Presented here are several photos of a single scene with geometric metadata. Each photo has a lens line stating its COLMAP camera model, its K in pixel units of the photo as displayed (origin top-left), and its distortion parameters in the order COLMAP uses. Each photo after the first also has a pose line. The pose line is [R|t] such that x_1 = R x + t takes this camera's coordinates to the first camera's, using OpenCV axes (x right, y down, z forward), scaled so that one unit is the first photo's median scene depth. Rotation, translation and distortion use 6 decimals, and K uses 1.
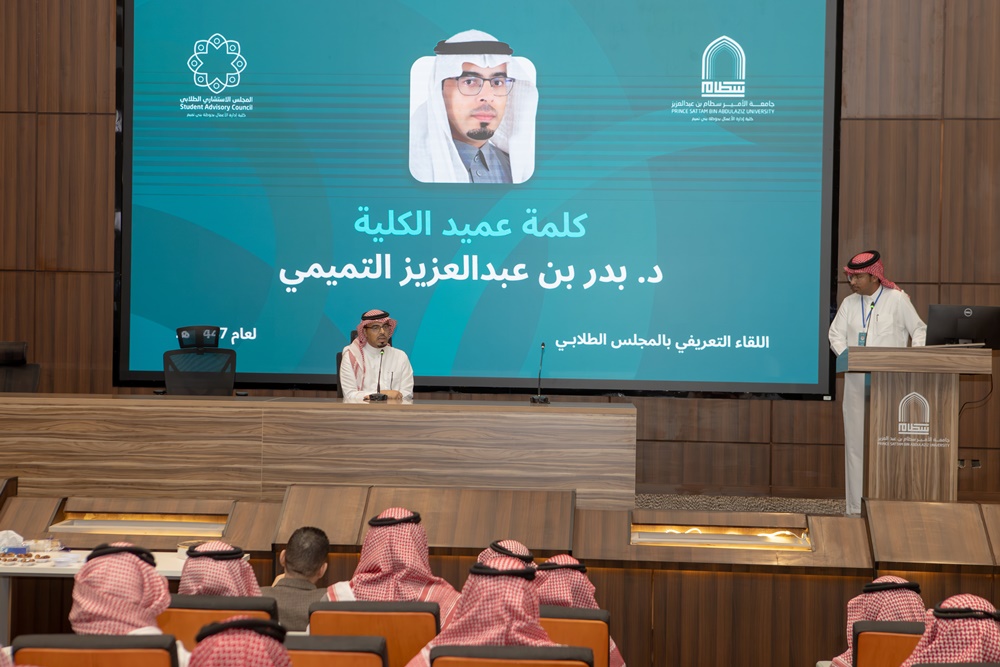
lens RADIAL K [[1734.8, 0, 500.5], [0, 1734.8, 341.9], [0, 0, 1]] dist [0.195985, 0.000000]
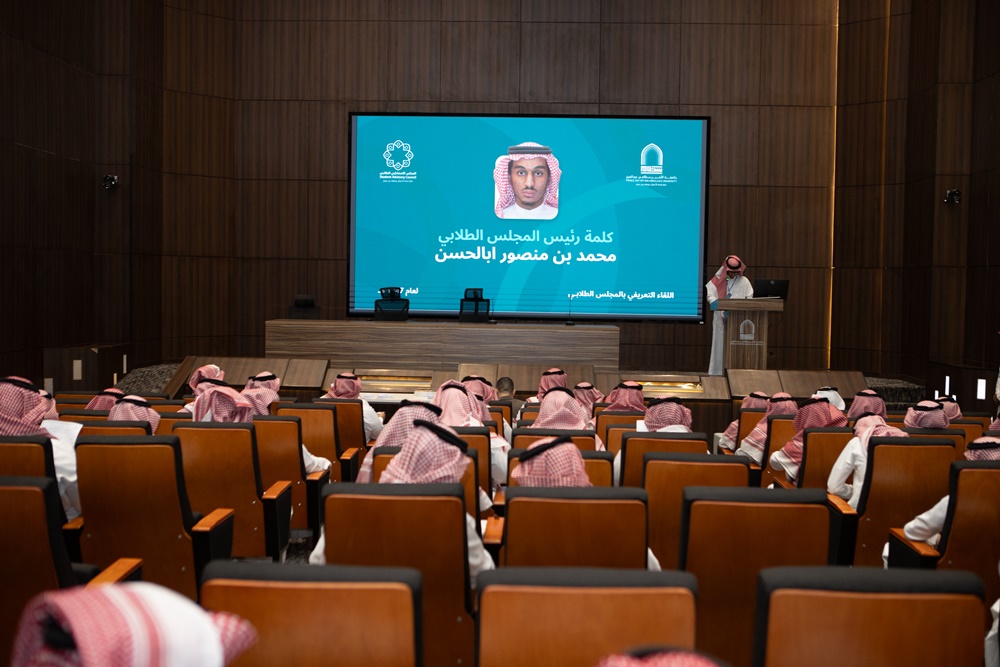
lens RADIAL K [[1099.0, 0, 499.7], [0, 1099.0, 328.1], [0, 0, 1]] dist [0.043845, 0.000000]
pose [[0.999295, -0.000275, 0.037549, -0.095967], [-0.001092, 0.999337, 0.036403, -0.007987], [-0.037534, -0.036418, 0.998632, -0.271142]]
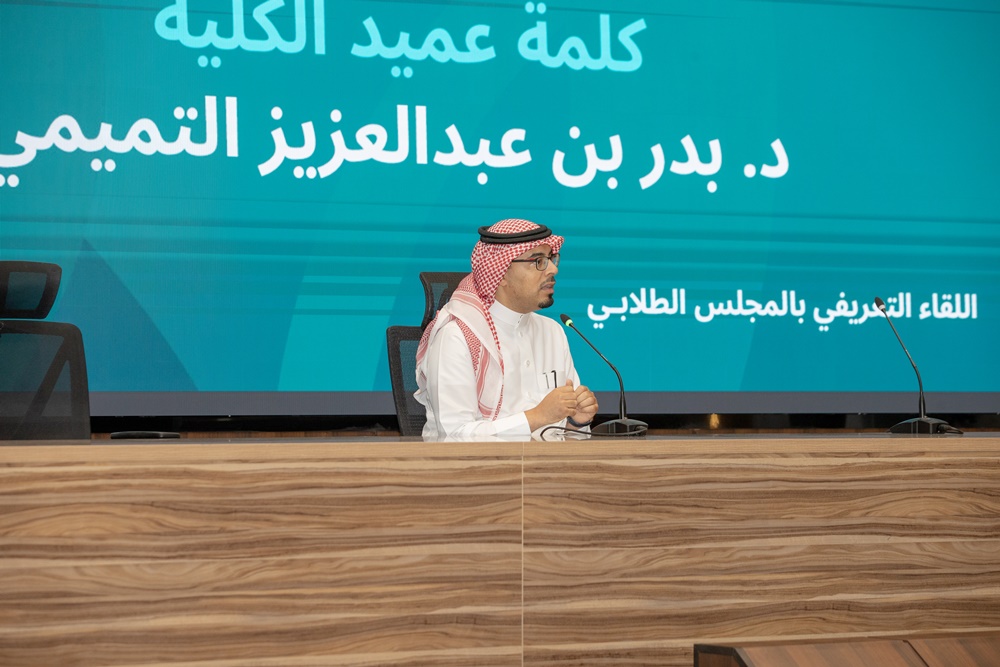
lens RADIAL K [[3331.7, 0, 503.0], [0, 3331.7, 330.6], [0, 0, 1]] dist [0.365488, 0.000000]
pose [[0.833812, -0.007687, 0.551994, -0.456128], [0.015813, 0.999825, -0.009961, 0.013801], [-0.551821, 0.017034, 0.833788, 0.310398]]
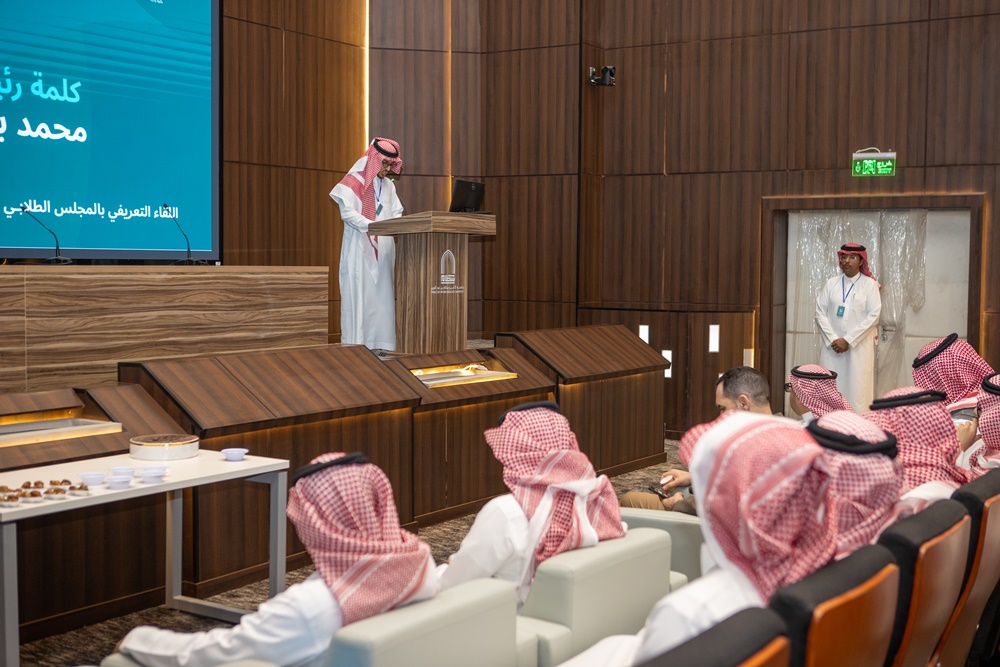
lens RADIAL K [[1275.2, 0, 508.3], [0, 1275.2, 332.8], [0, 0, 1]] dist [0.009379, 0.000000]
pose [[0.482953, -0.061476, 0.873485, -0.443614], [0.005351, 0.997721, 0.067261, 0.022132], [-0.875630, -0.027810, 0.482182, 0.434478]]
